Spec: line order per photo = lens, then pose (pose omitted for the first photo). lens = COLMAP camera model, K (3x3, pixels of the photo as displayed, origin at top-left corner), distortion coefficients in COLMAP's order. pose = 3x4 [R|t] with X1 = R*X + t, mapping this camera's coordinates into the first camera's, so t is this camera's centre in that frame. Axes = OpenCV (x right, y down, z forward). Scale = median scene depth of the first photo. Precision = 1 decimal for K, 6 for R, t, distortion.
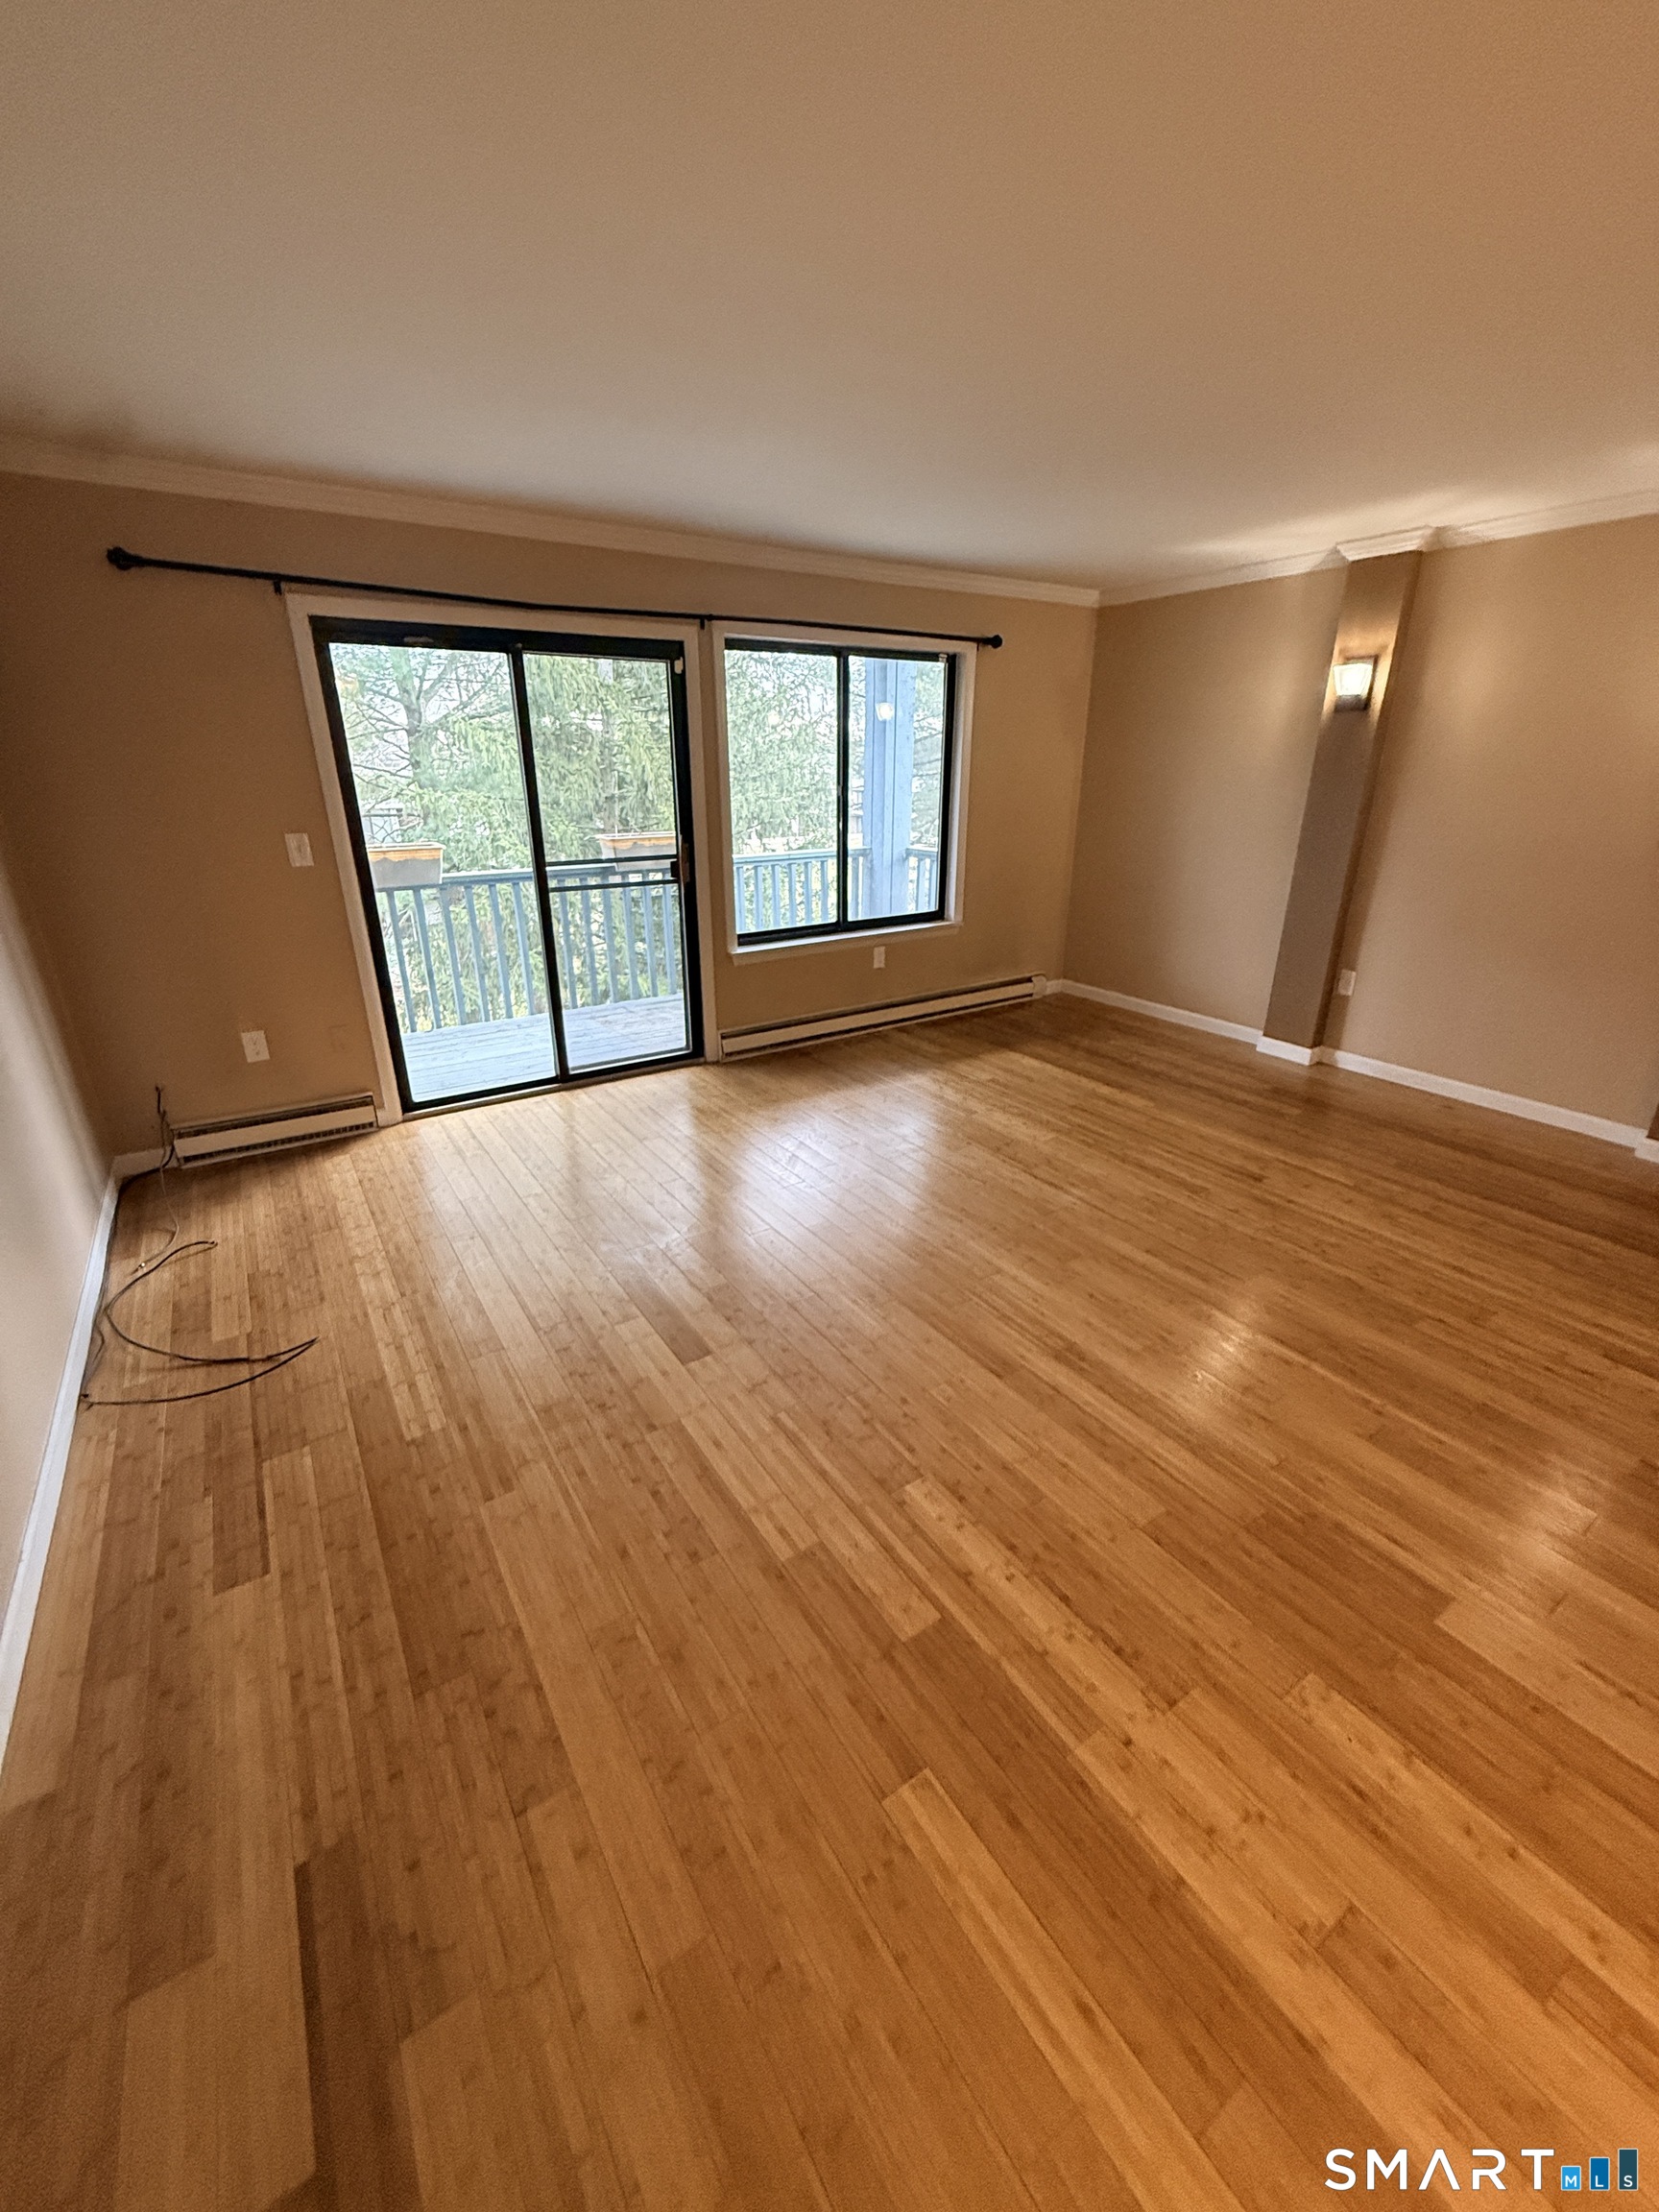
lens RADIAL K [[881.3, 0, 827.7], [0, 881.3, 1094.2], [0, 0, 1]] dist [-0.001844, 0.000093]
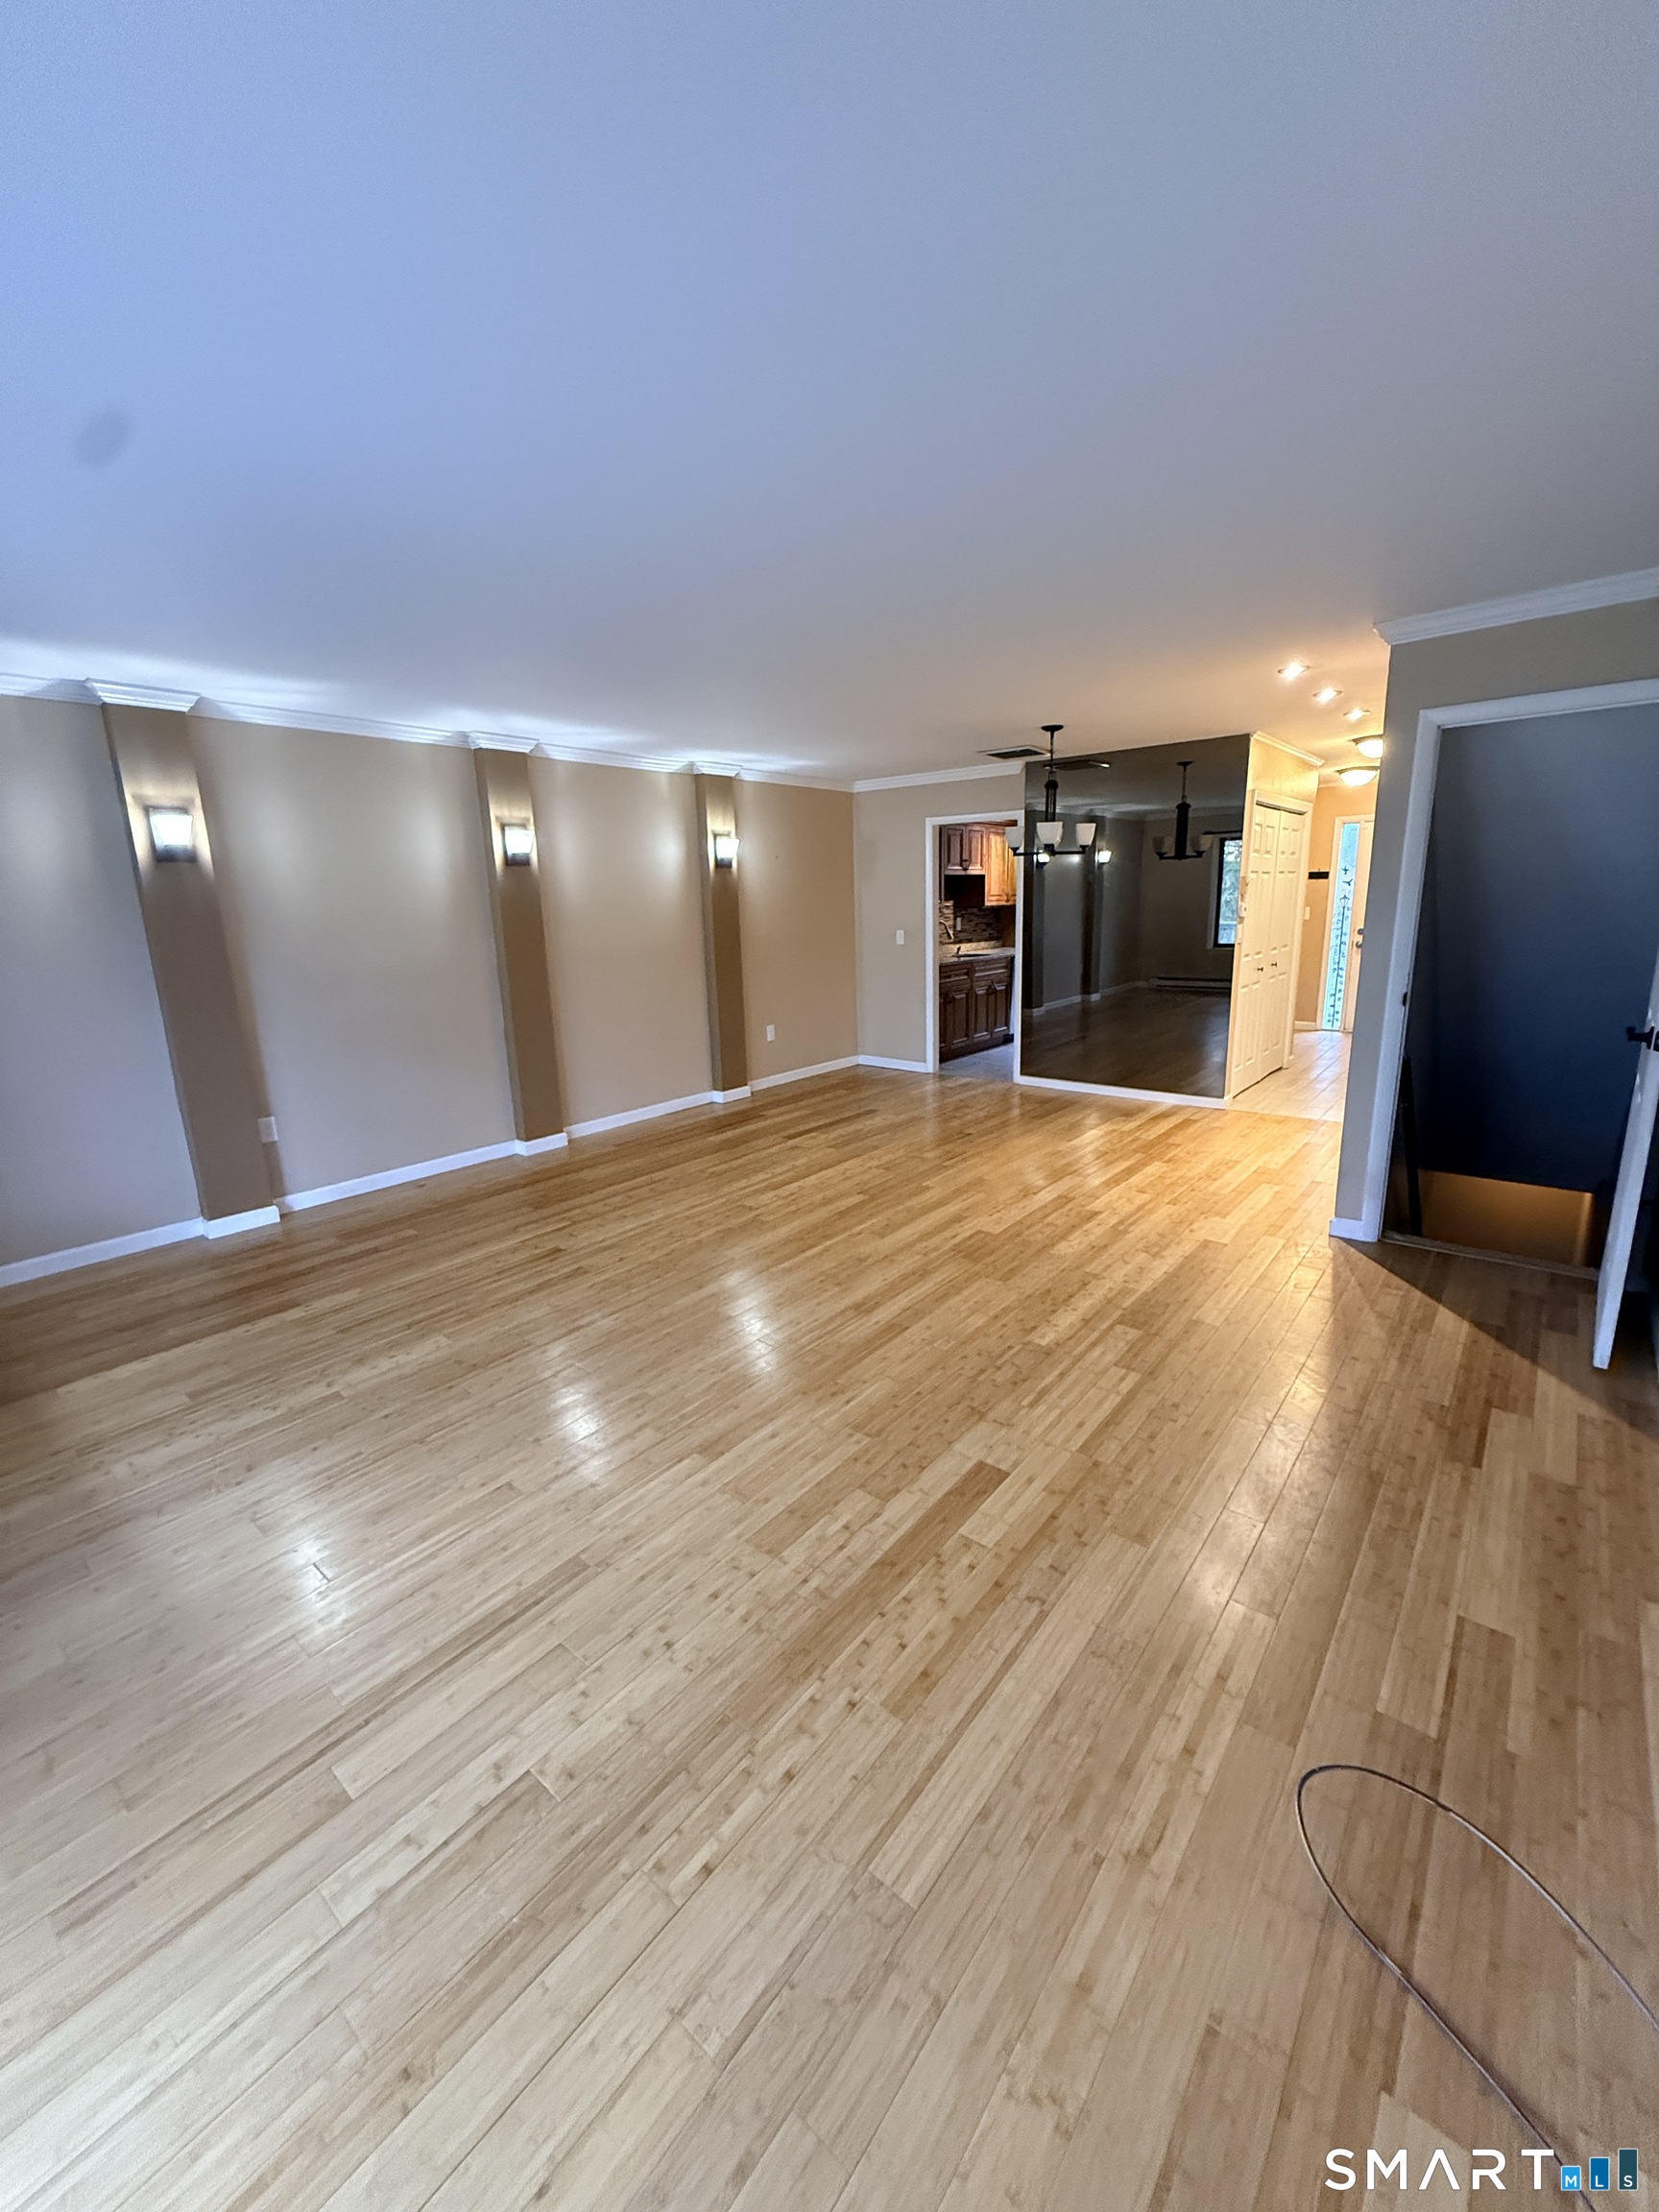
lens RADIAL K [[881.3, 0, 827.5], [0, 881.3, 1100.3], [0, 0, 1]] dist [-0.001844, 0.000093]
pose [[-0.293049, -0.206494, 0.933532, -0.665731], [0.365325, 0.878127, 0.308919, -0.311355], [-0.883549, 0.431571, -0.181897, 0.836041]]
